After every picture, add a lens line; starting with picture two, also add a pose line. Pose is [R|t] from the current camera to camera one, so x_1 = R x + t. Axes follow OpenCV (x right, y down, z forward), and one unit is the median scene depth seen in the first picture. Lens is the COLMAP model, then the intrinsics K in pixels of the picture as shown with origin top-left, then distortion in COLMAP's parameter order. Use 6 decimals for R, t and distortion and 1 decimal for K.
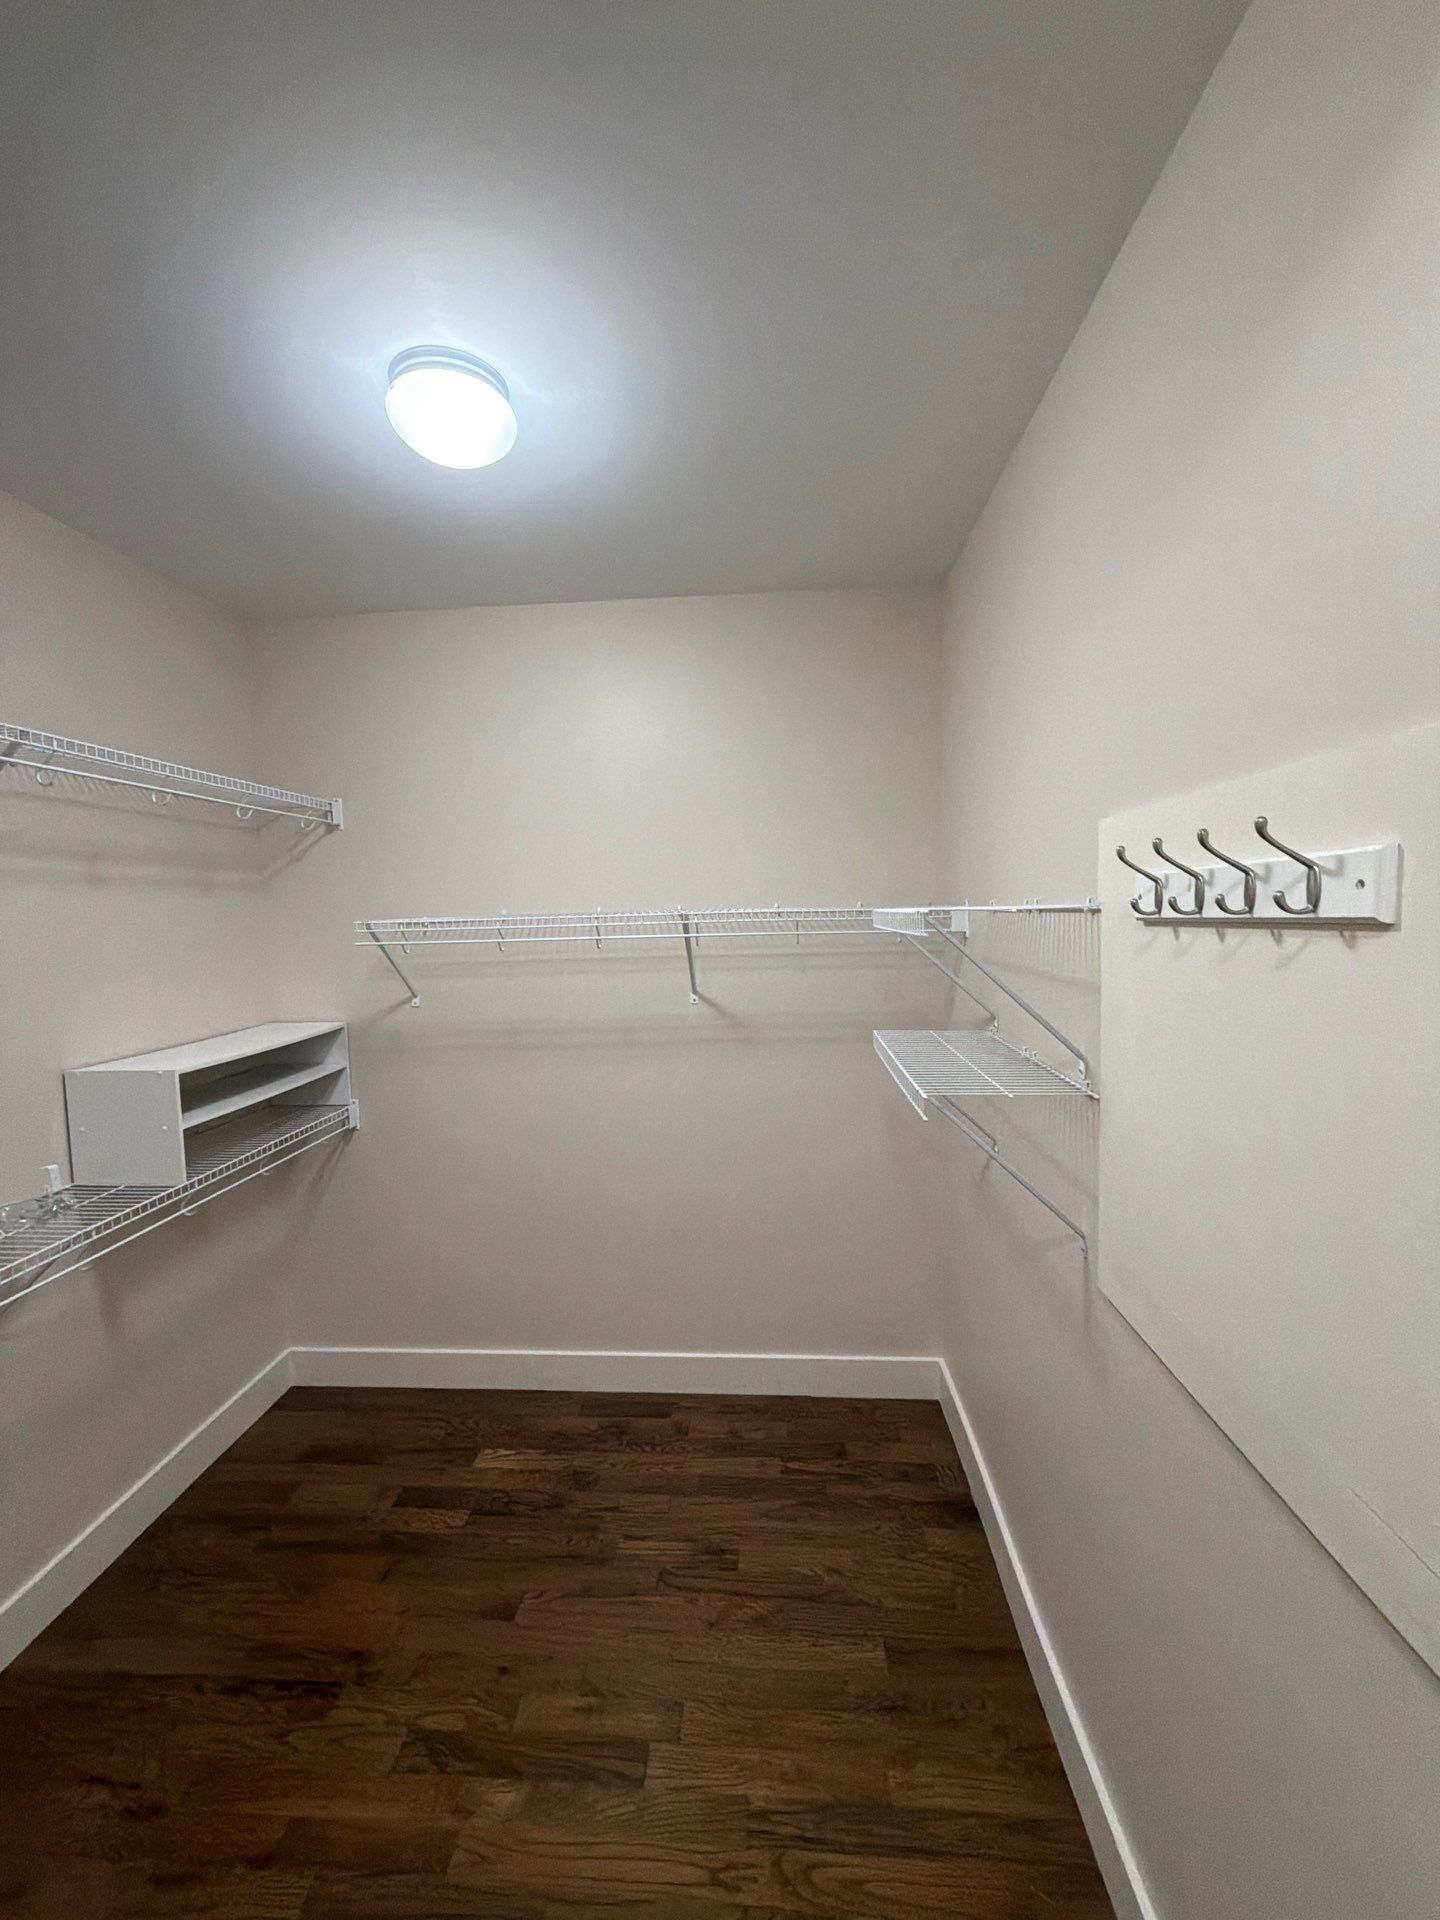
lens RADIAL K [[763.3, 0, 718.3], [0, 763.3, 962.2], [0, 0, 1]] dist [0.002231, -0.000264]
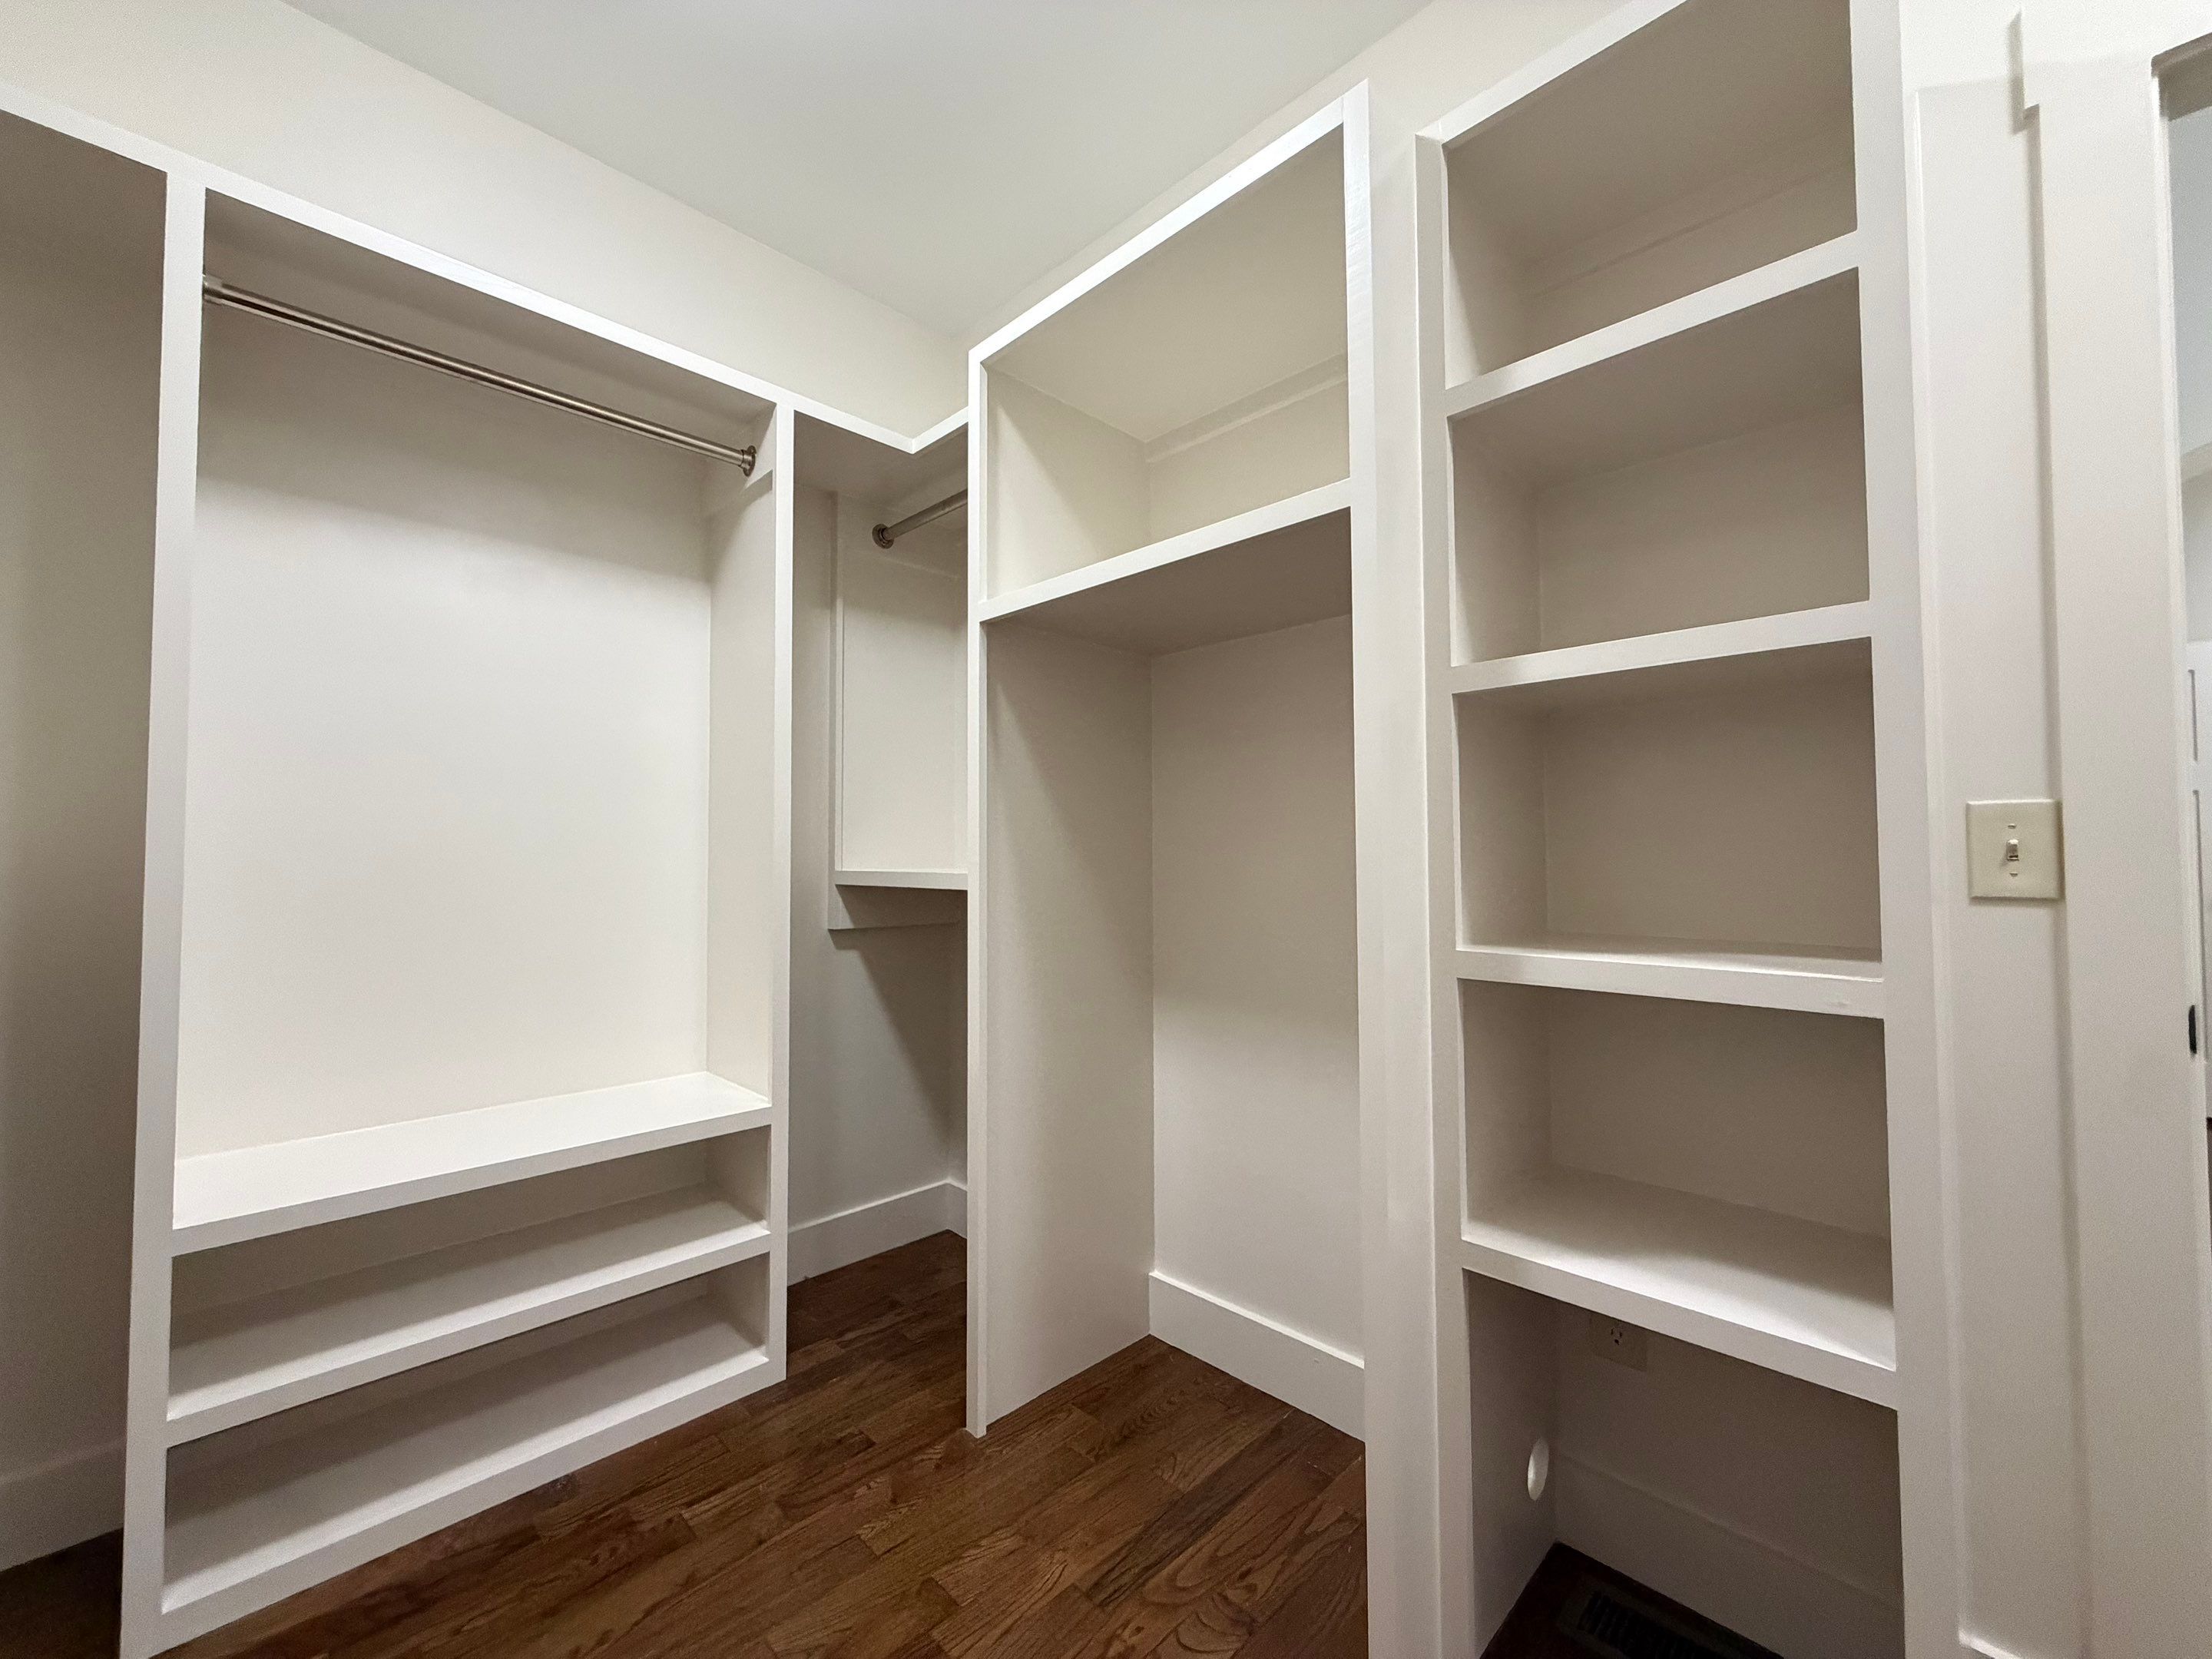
lens RADIAL K [[879.4, 0, 1103.9], [0, 879.4, 828.9], [0, 0, 1]] dist [0.002231, -0.000264]
pose [[0.655615, 0.044448, 0.753786, -0.495236], [0.040624, 0.994744, -0.093989, 0.294844], [-0.754002, 0.092242, 0.650363, 0.228519]]
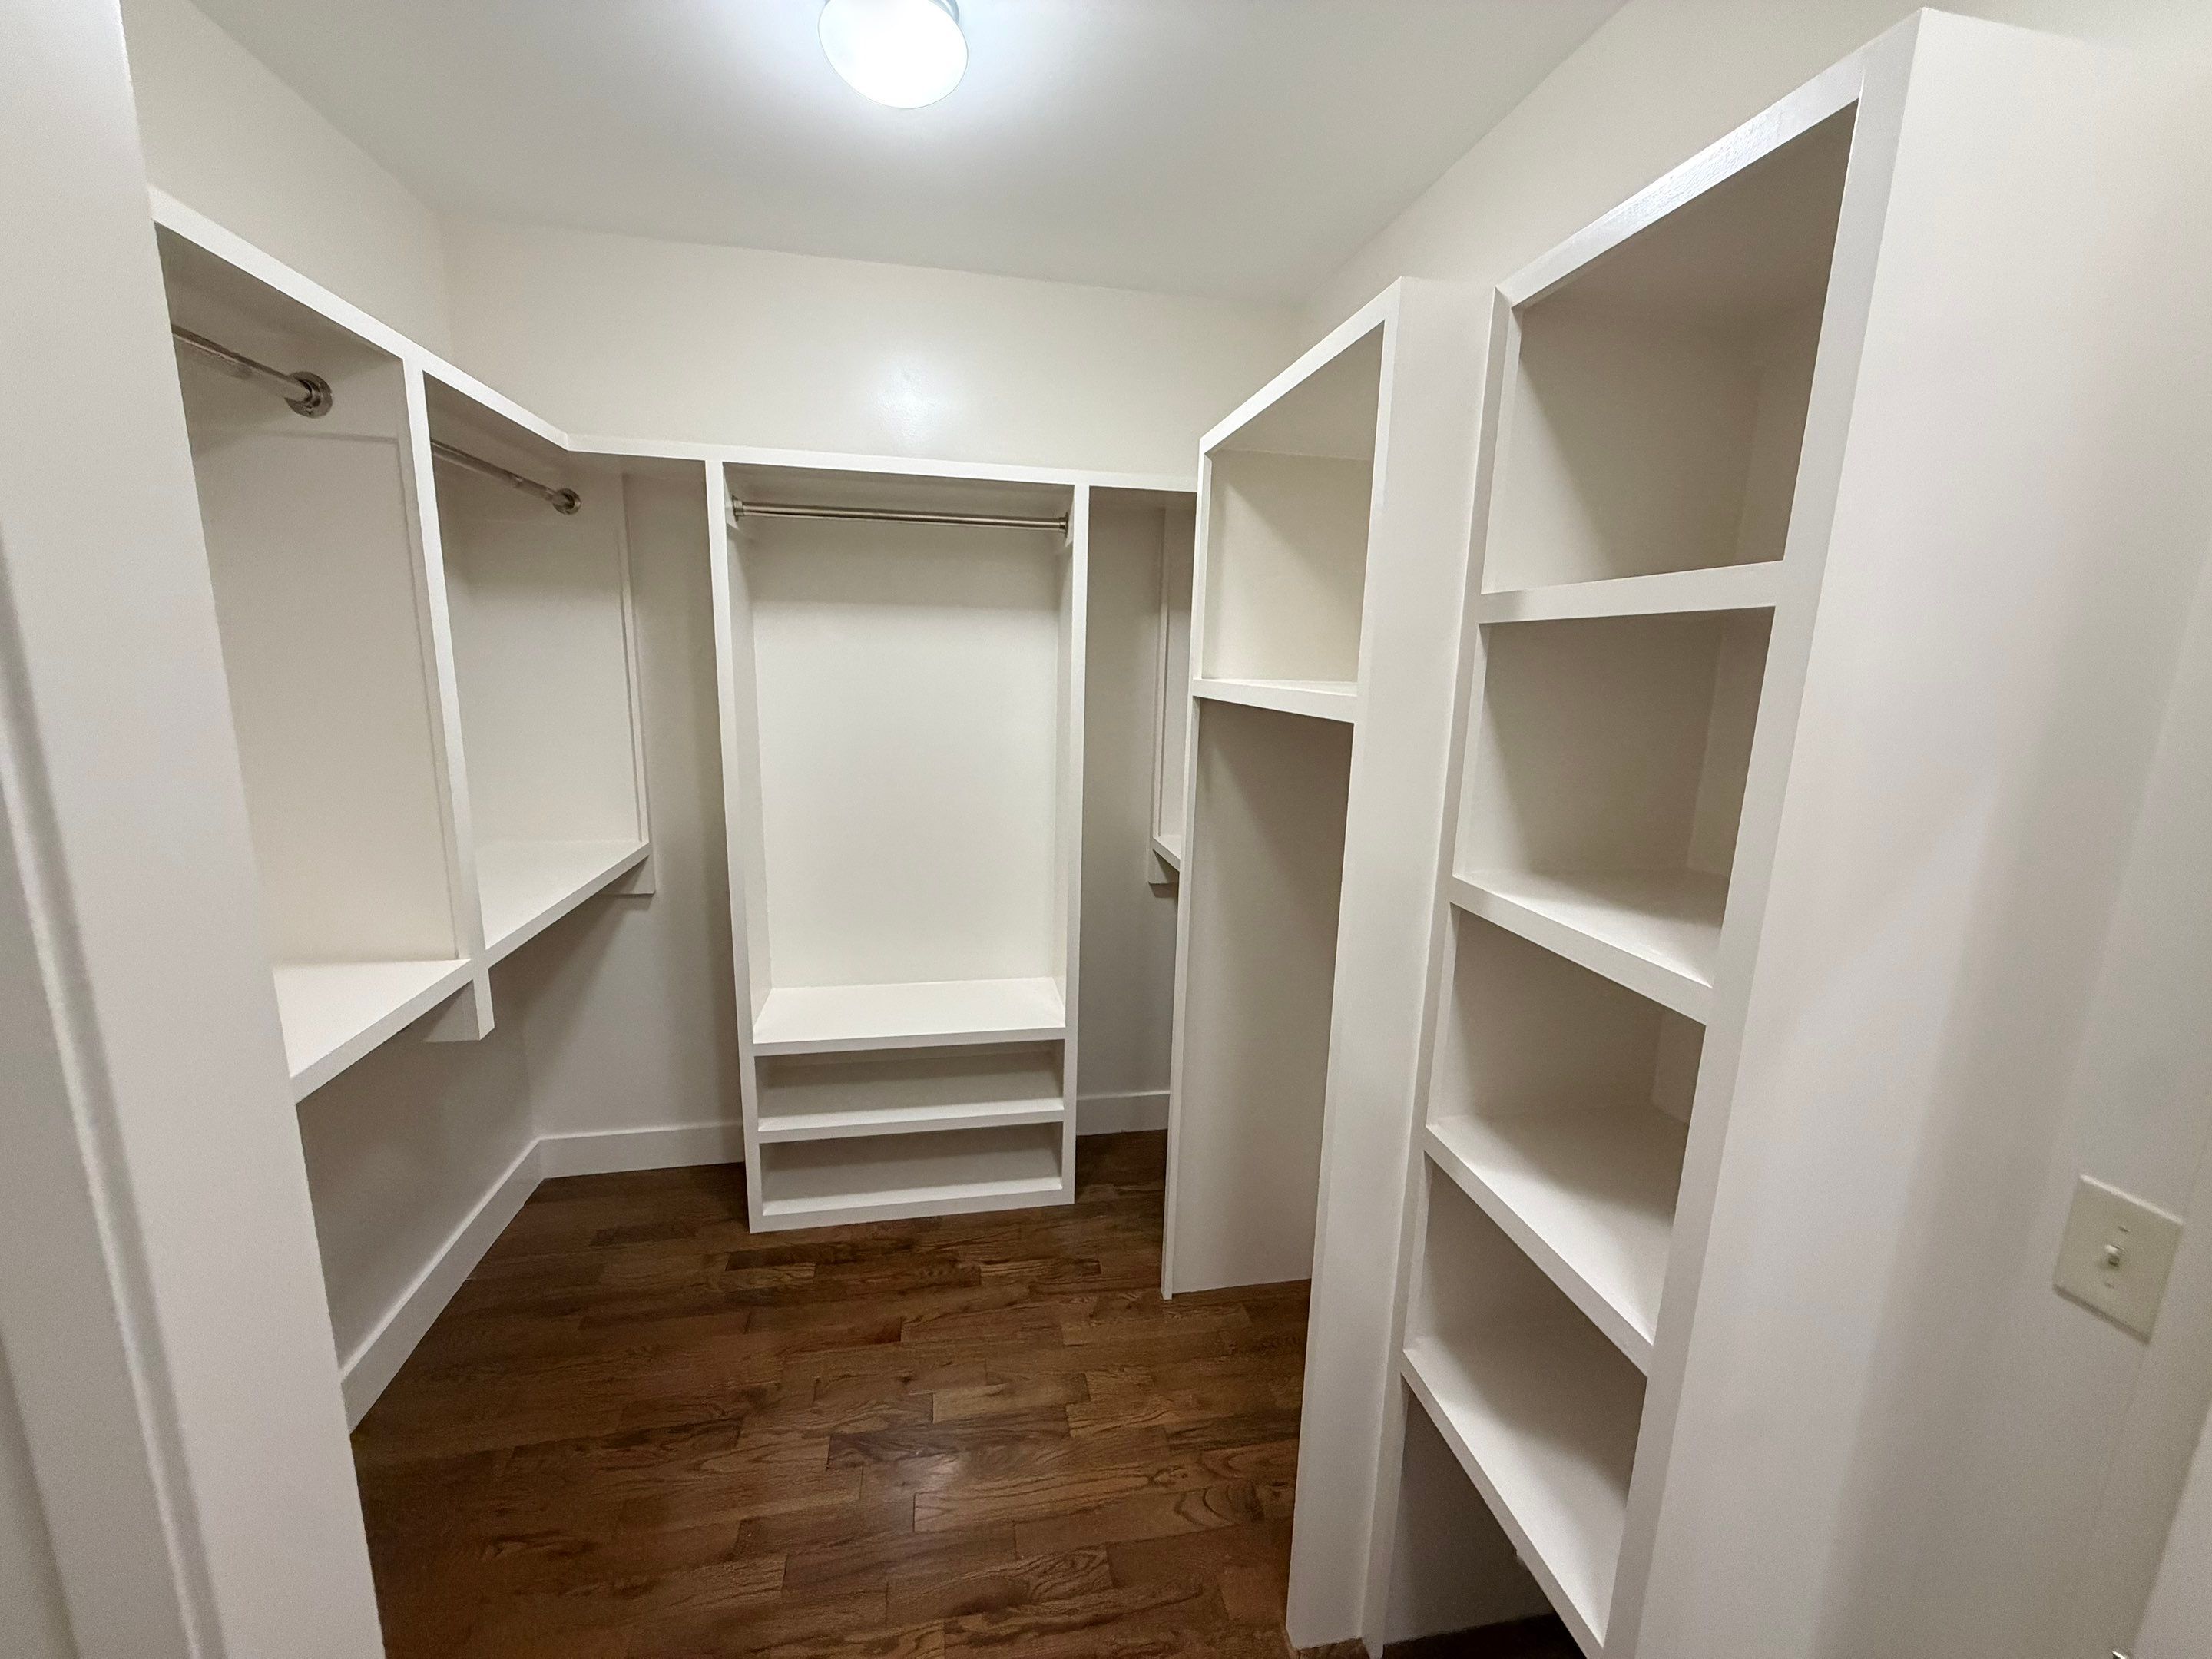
lens RADIAL K [[879.4, 0, 1103.6], [0, 879.4, 830.6], [0, 0, 1]] dist [0.002231, -0.000264]
pose [[0.965809, -0.003287, 0.259233, -0.287444], [-0.029018, 0.992266, 0.120690, 0.035400], [-0.257624, -0.124086, 0.958244, -0.099334]]
